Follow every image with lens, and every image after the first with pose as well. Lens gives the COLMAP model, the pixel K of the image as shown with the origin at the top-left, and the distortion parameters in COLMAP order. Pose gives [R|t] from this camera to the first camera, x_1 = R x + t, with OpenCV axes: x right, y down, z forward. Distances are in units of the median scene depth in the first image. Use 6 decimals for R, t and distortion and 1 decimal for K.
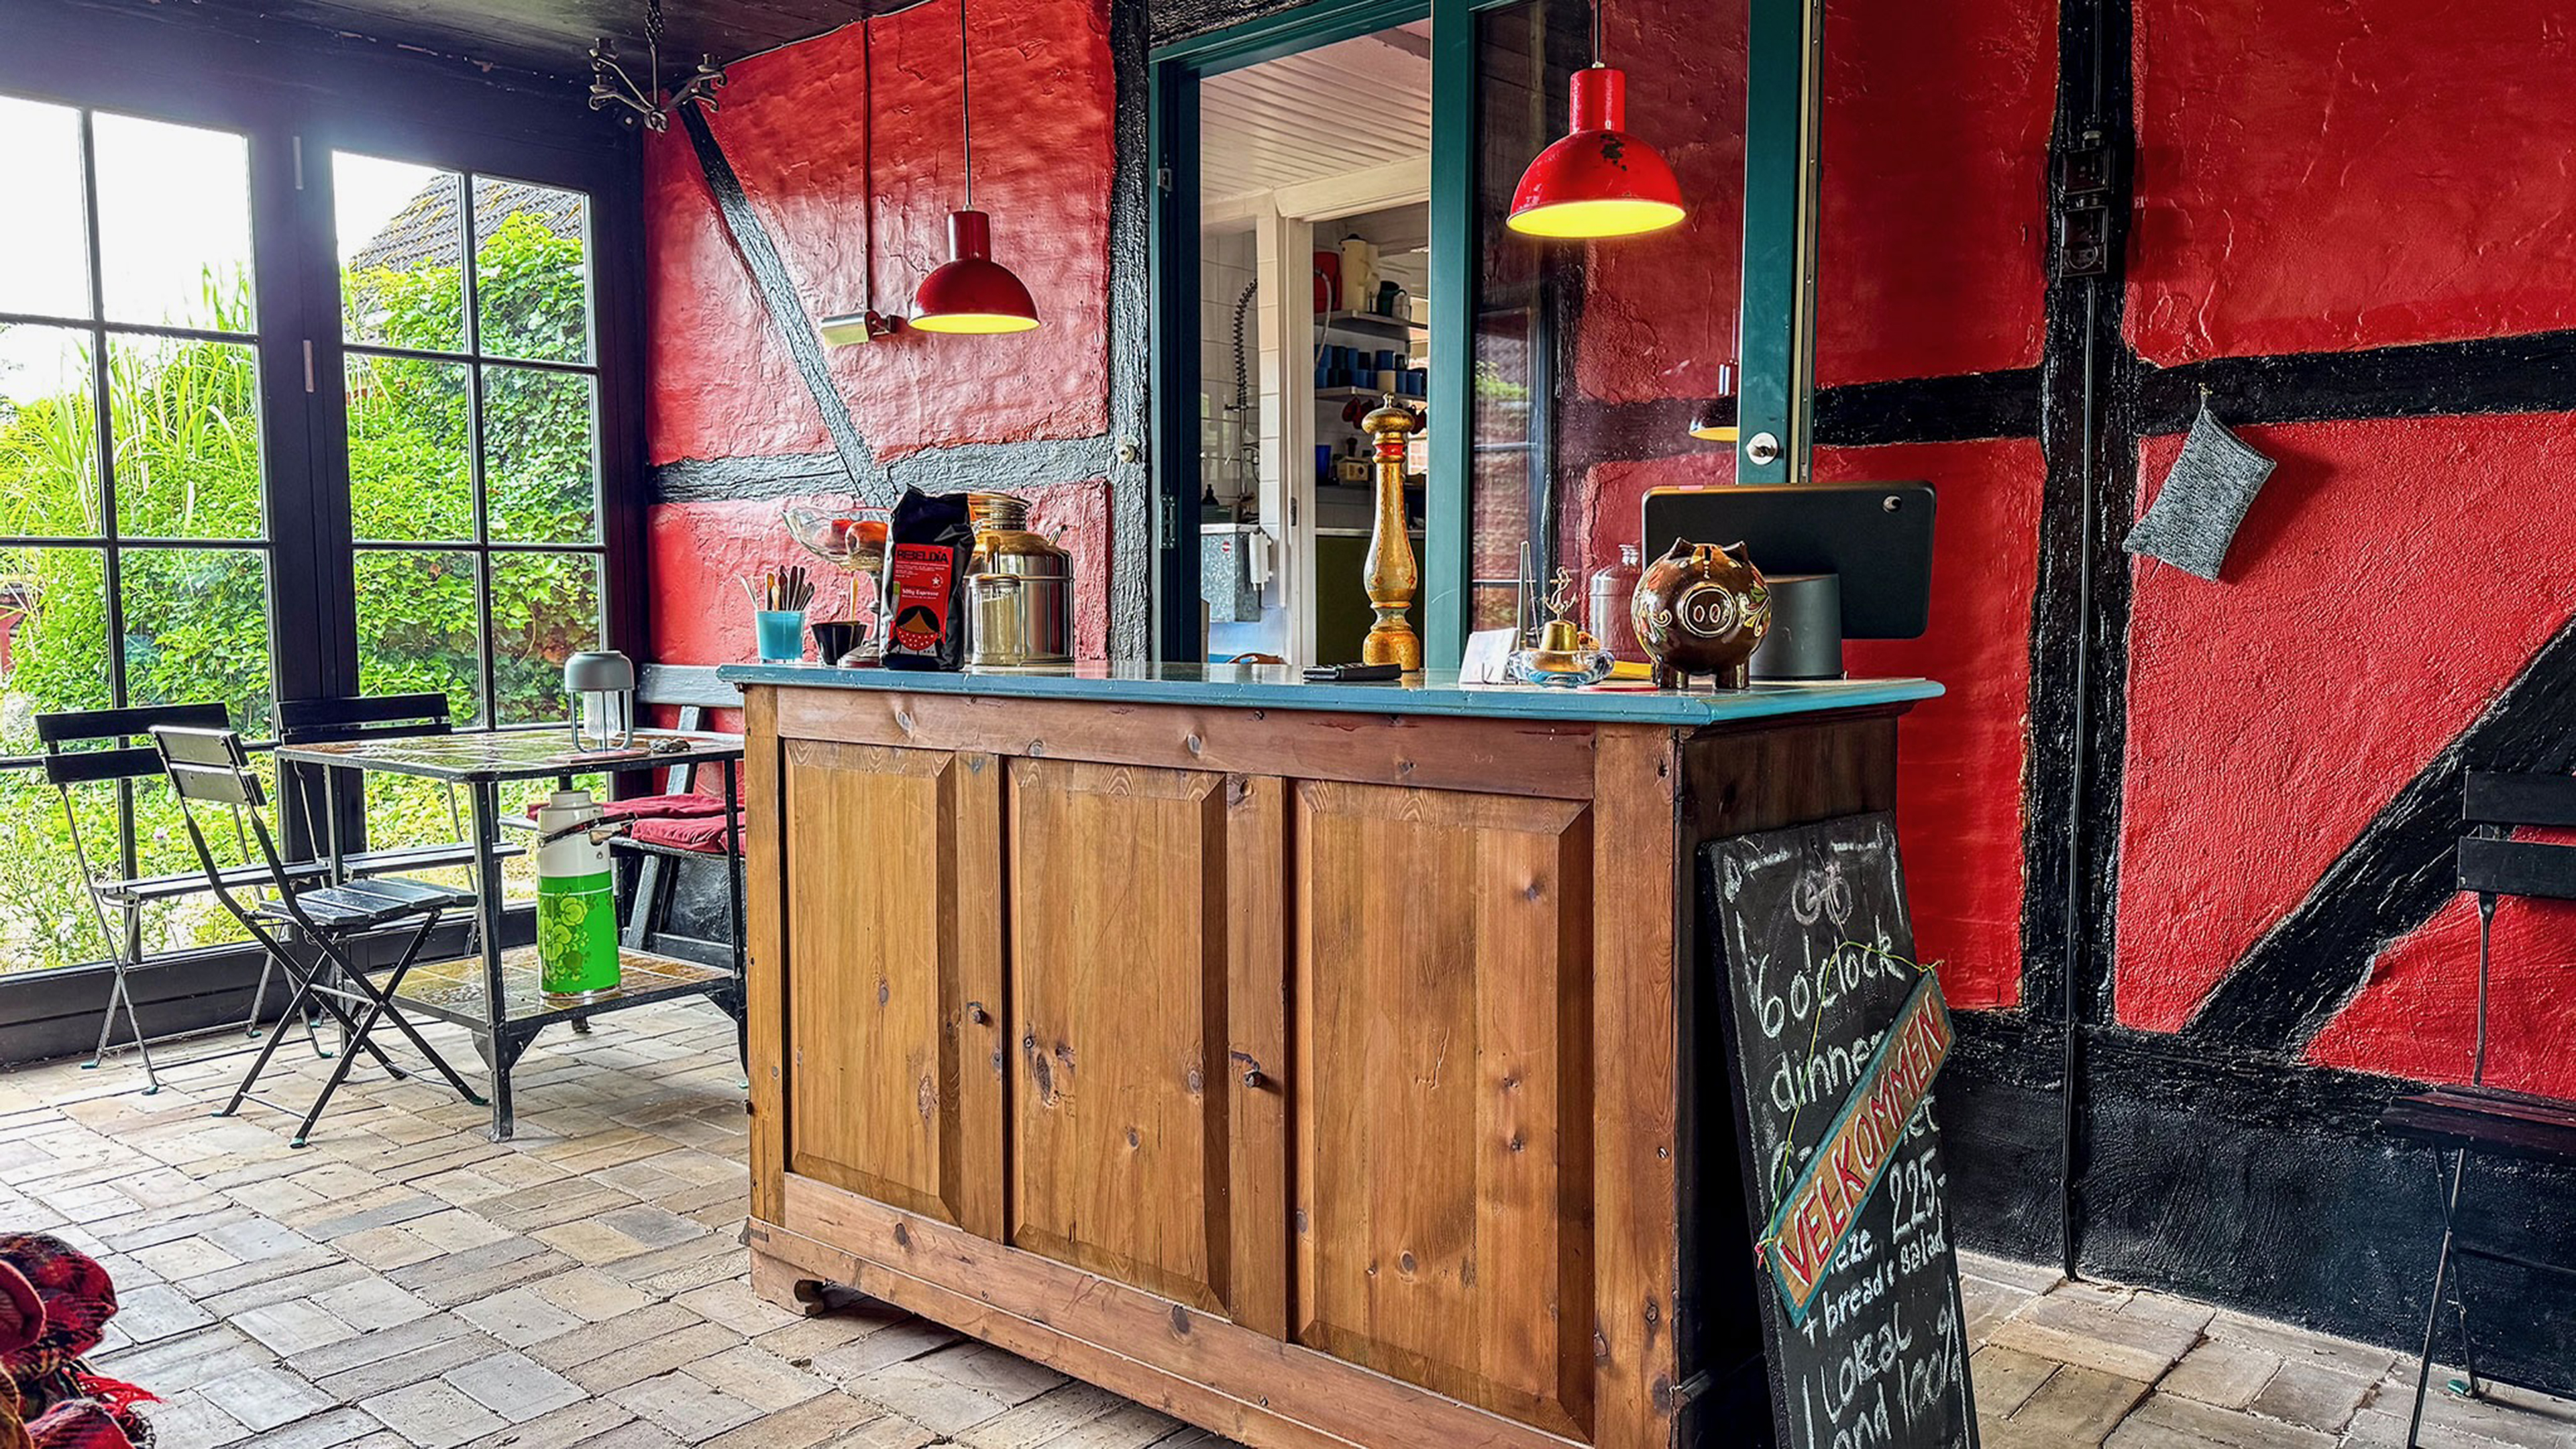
lens RADIAL K [[1789.8, 0, 1292.4], [0, 1789.8, 622.9], [0, 0, 1]] dist [0.105493, -0.156033]
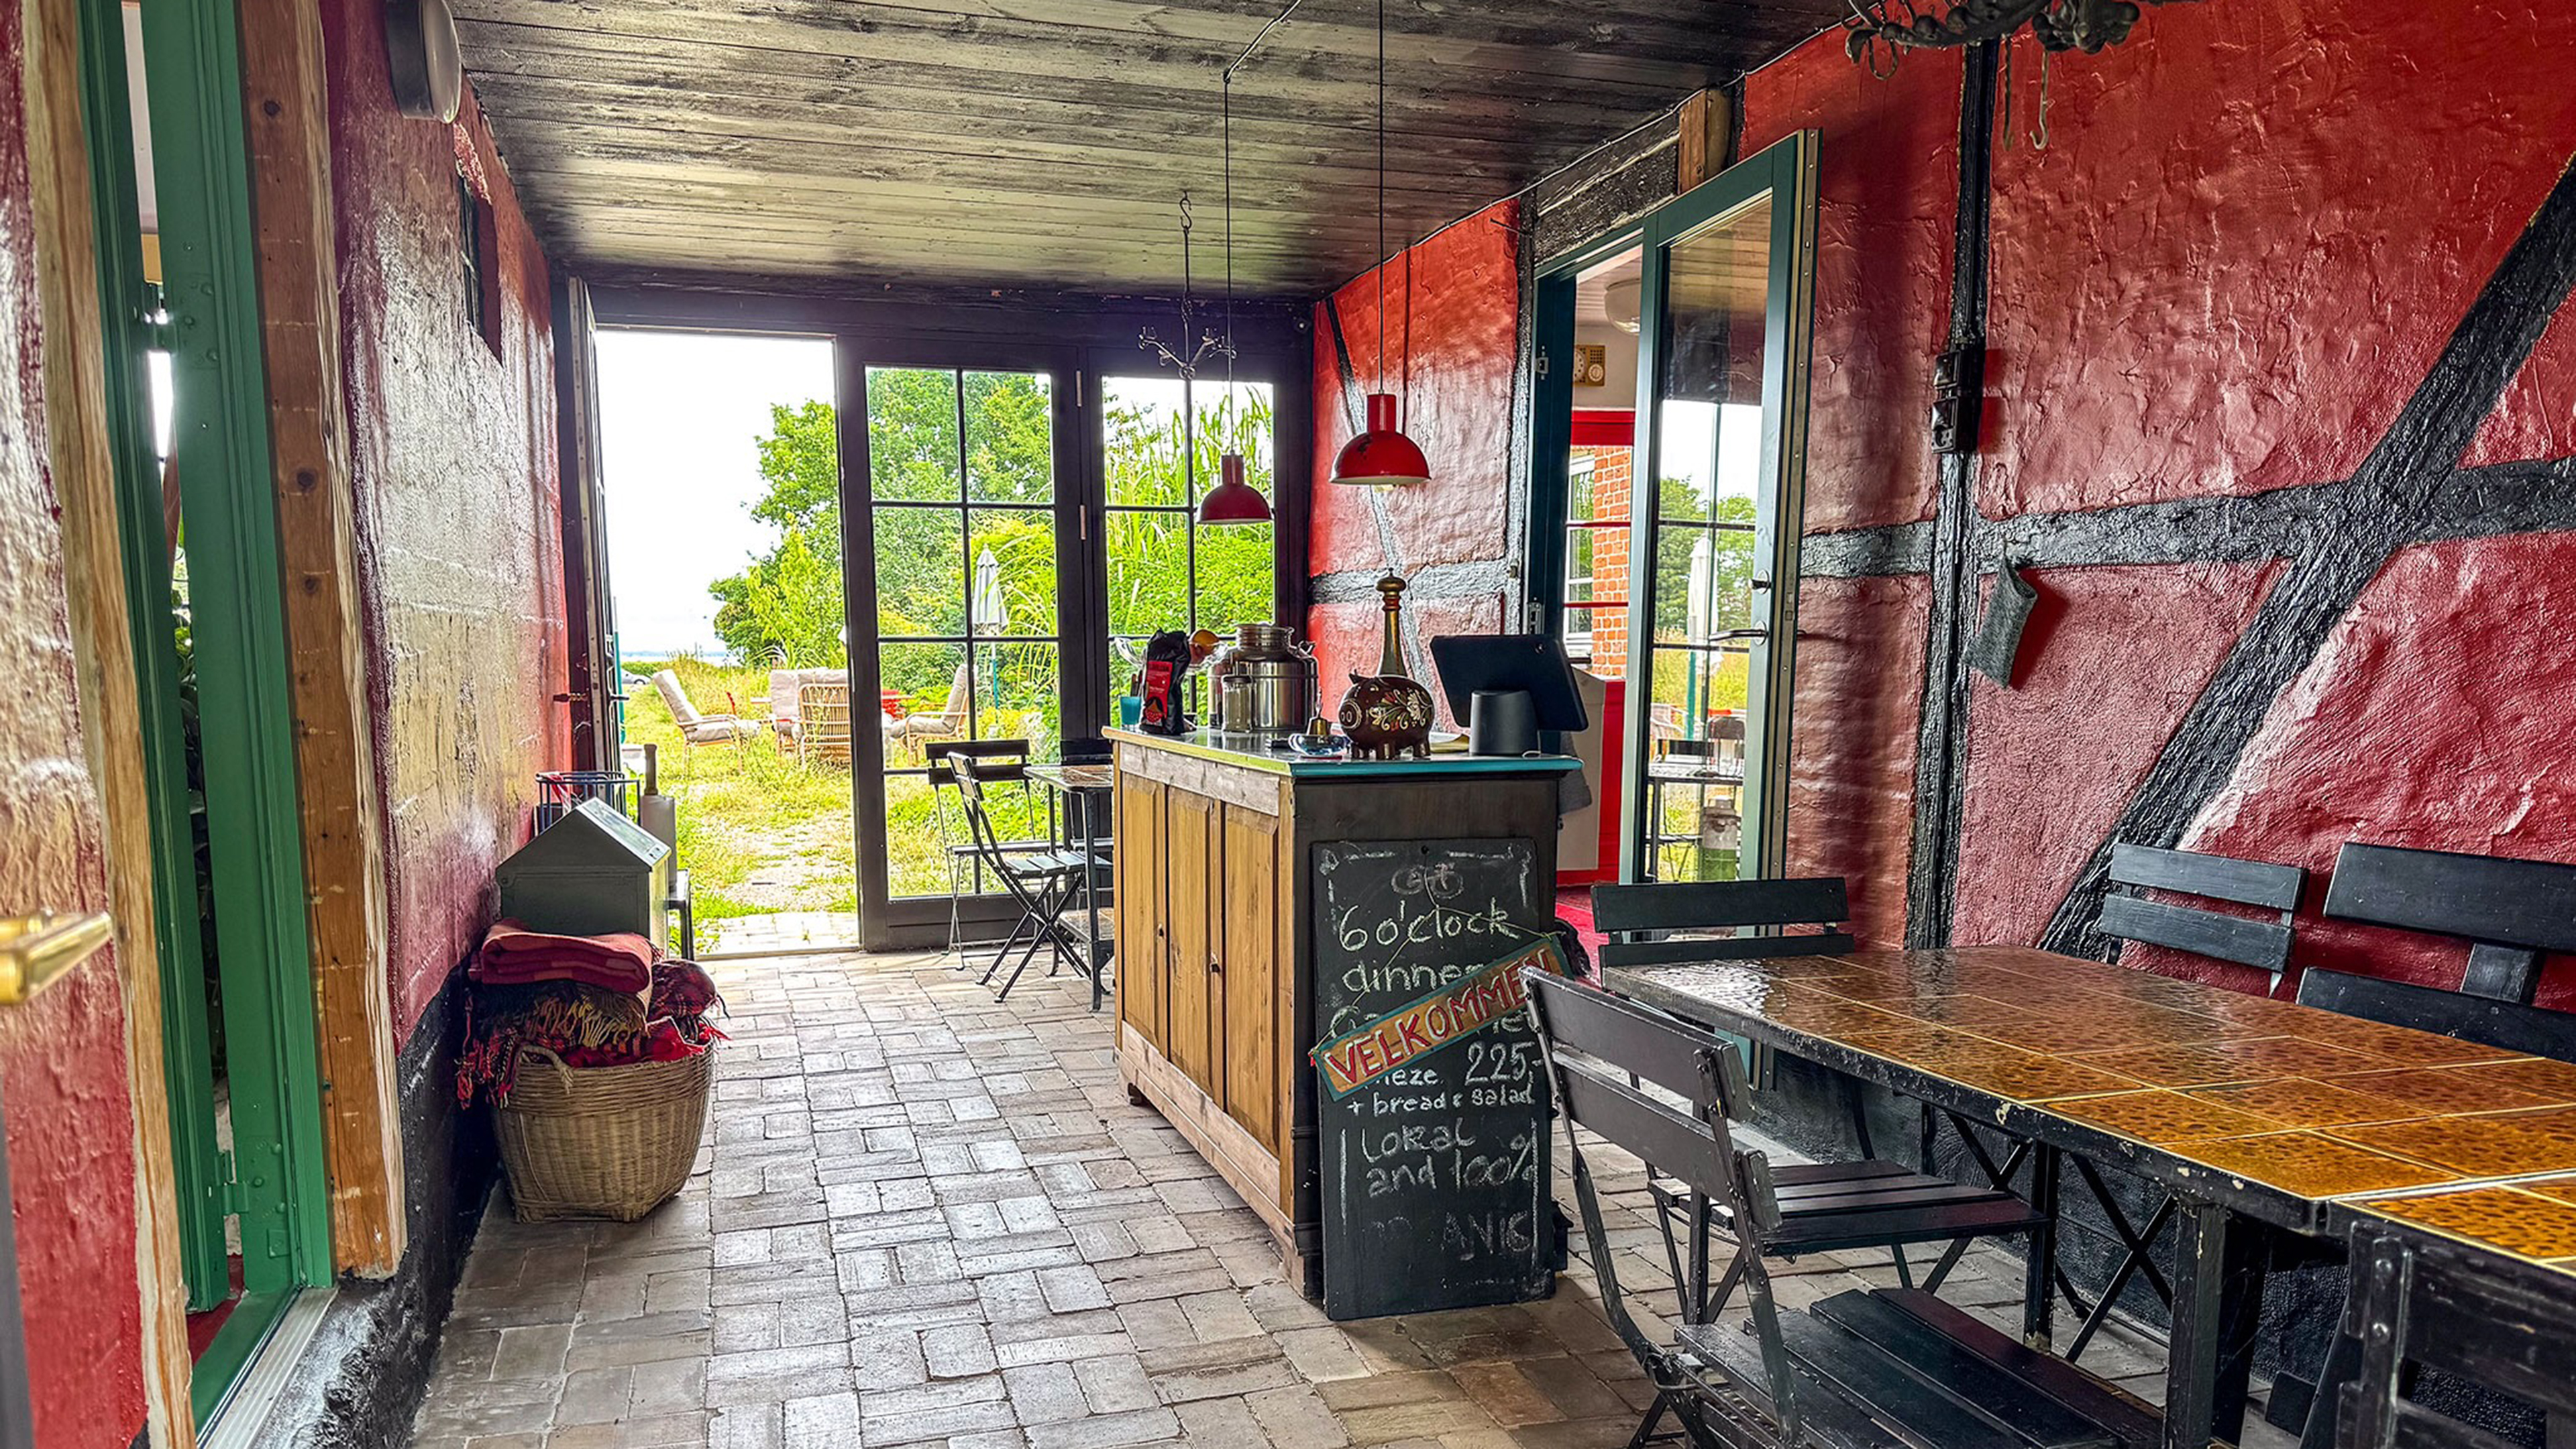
lens RADIAL K [[1840.4, 0, 1288.0], [0, 1840.4, 724.5], [0, 0, 1]] dist [-0.004390, -0.001133]
pose [[0.838693, 0.021540, -0.544178, 0.773121], [-0.005765, 0.999513, 0.030679, -0.033808], [0.544574, -0.022593, 0.838409, -0.366053]]
